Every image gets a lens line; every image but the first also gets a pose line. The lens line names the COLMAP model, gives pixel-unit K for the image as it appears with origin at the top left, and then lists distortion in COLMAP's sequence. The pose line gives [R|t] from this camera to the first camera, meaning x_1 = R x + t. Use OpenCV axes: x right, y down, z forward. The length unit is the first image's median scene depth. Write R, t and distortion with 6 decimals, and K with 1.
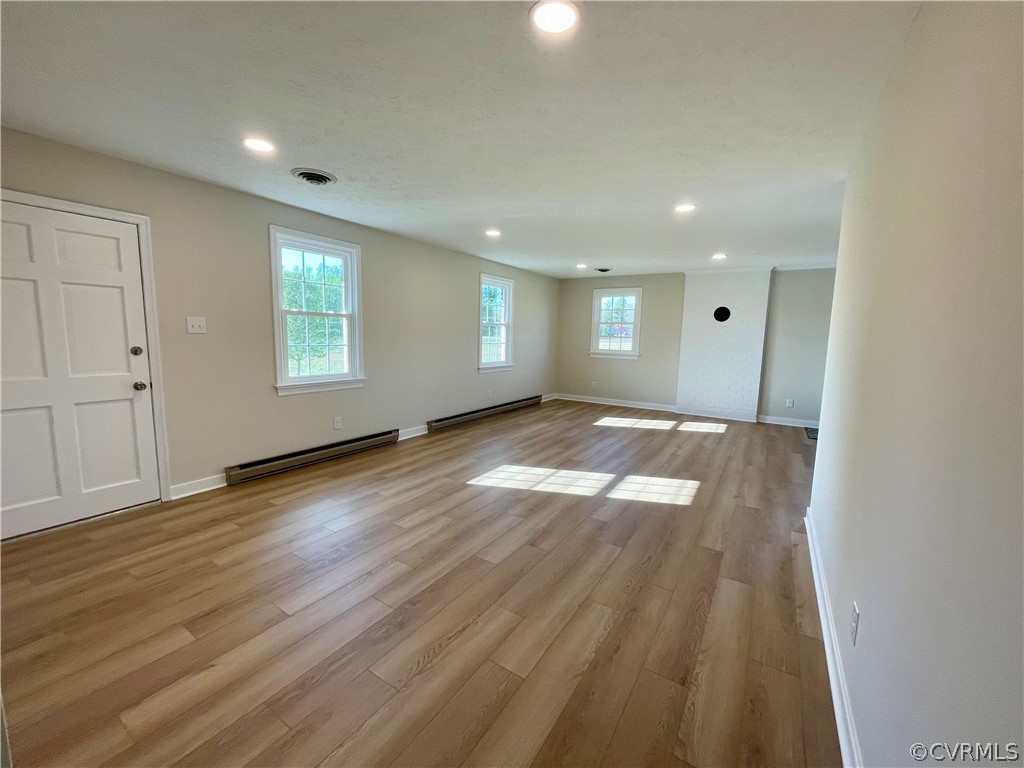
lens RADIAL K [[412.9, 0, 513.8], [0, 412.9, 382.3], [0, 0, 1]] dist [-0.007735, -0.000217]
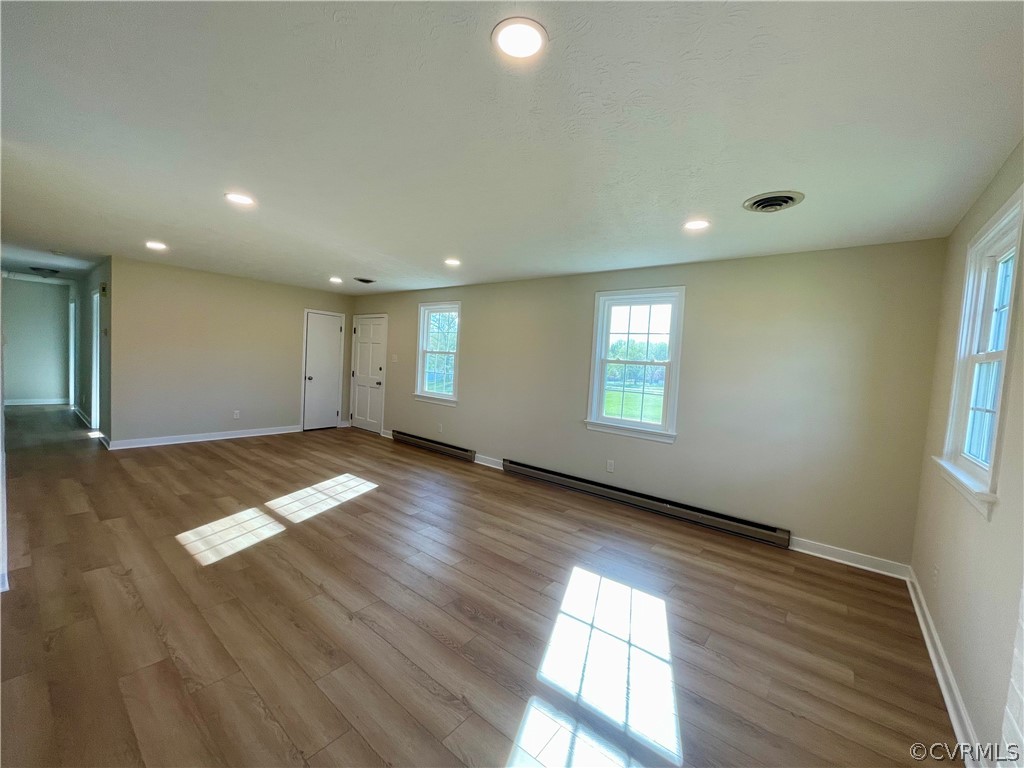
lens RADIAL K [[412.9, 0, 513.7], [0, 412.9, 385.8], [0, 0, 1]] dist [-0.007735, -0.000217]
pose [[-0.110795, 0.028979, -0.993421, 1.077420], [-0.176518, 0.983108, 0.048365, -0.180052], [0.978042, 0.180715, -0.103808, 1.545369]]
